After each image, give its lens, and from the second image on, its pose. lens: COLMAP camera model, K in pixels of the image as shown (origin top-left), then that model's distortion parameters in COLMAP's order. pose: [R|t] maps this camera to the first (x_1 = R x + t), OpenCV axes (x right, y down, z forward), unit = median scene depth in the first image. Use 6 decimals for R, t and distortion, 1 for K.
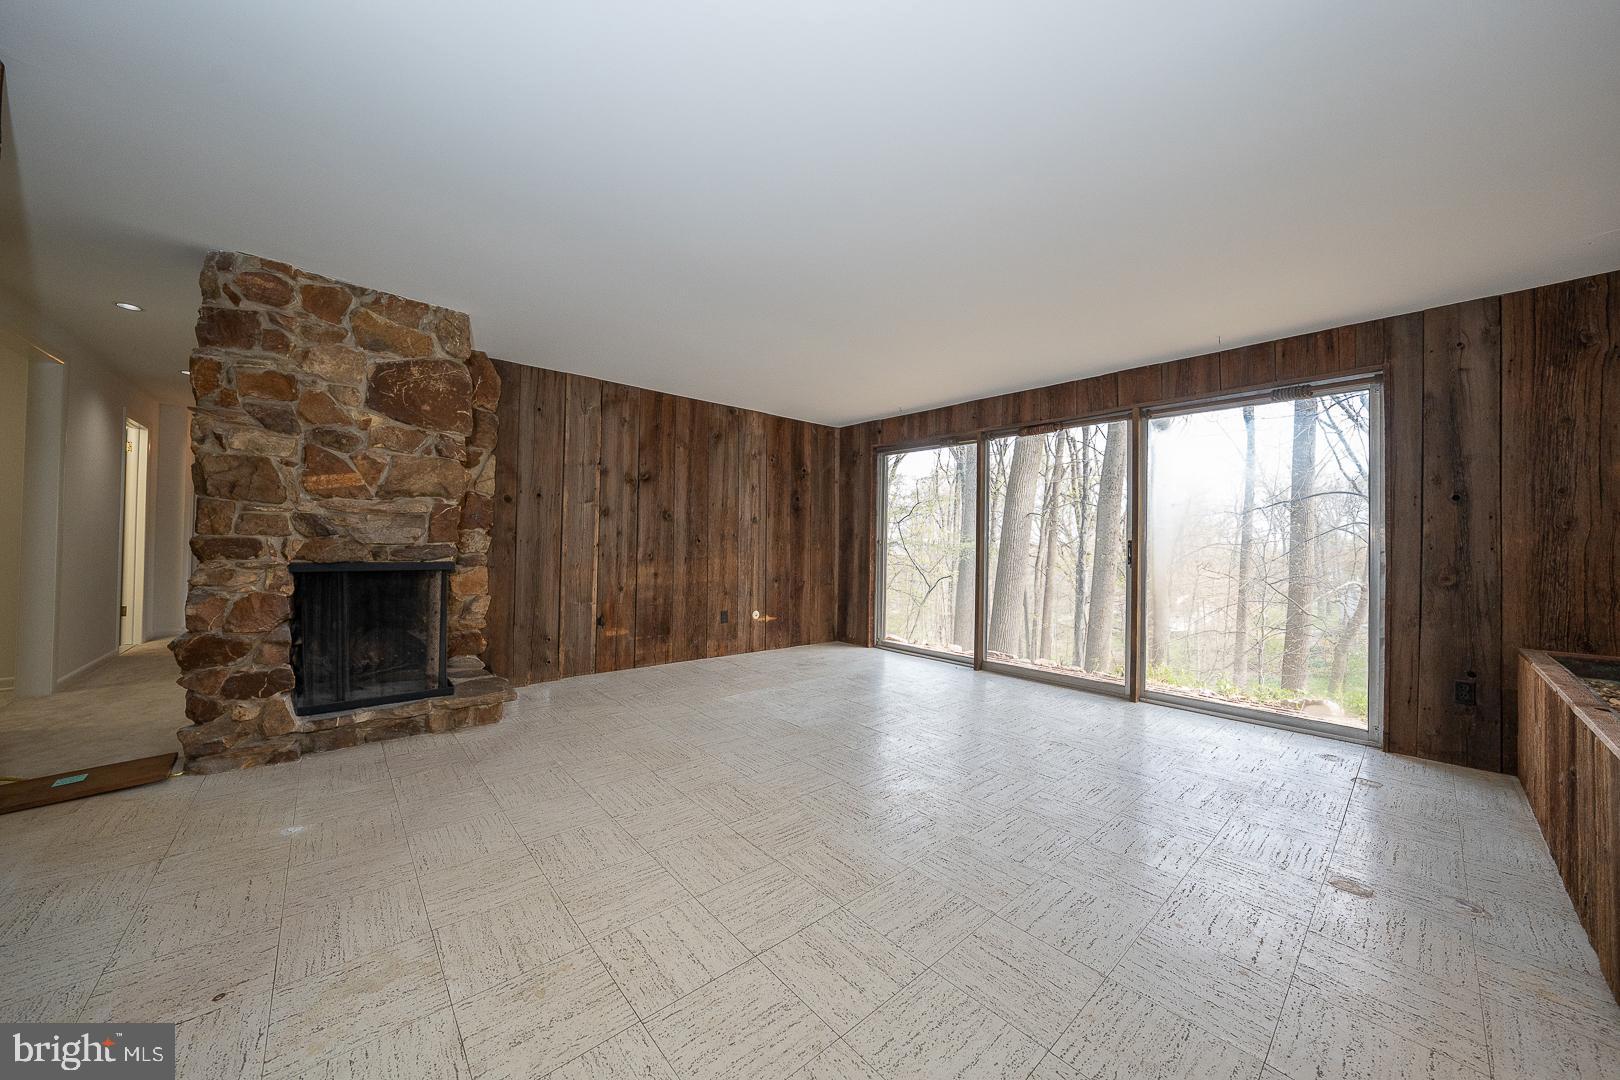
lens RADIAL K [[547.3, 0, 812.9], [0, 547.3, 539.8], [0, 0, 1]] dist [-0.023221, 0.002423]
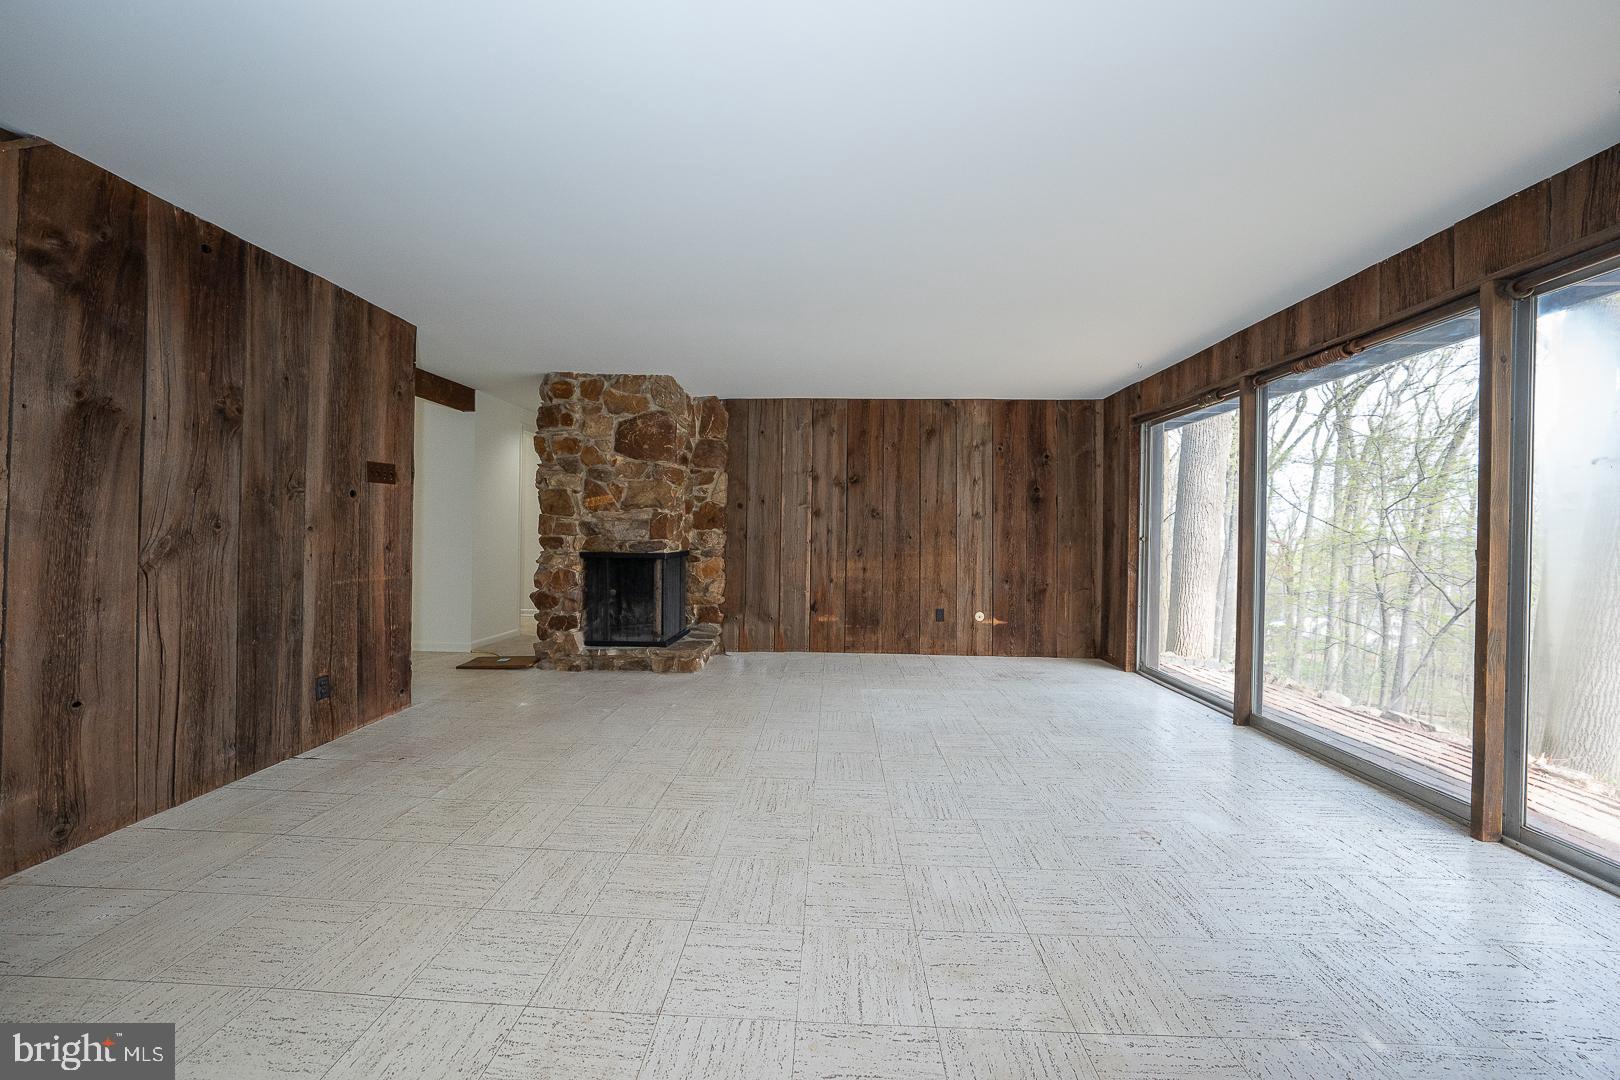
lens RADIAL K [[547.3, 0, 813.4], [0, 547.3, 540.1], [0, 0, 1]] dist [-0.023221, 0.002423]
pose [[0.731988, 0.000049, -0.681317, 0.463264], [0.003871, 0.999984, 0.004230, 0.001870], [0.681306, -0.005733, 0.731976, 0.174835]]
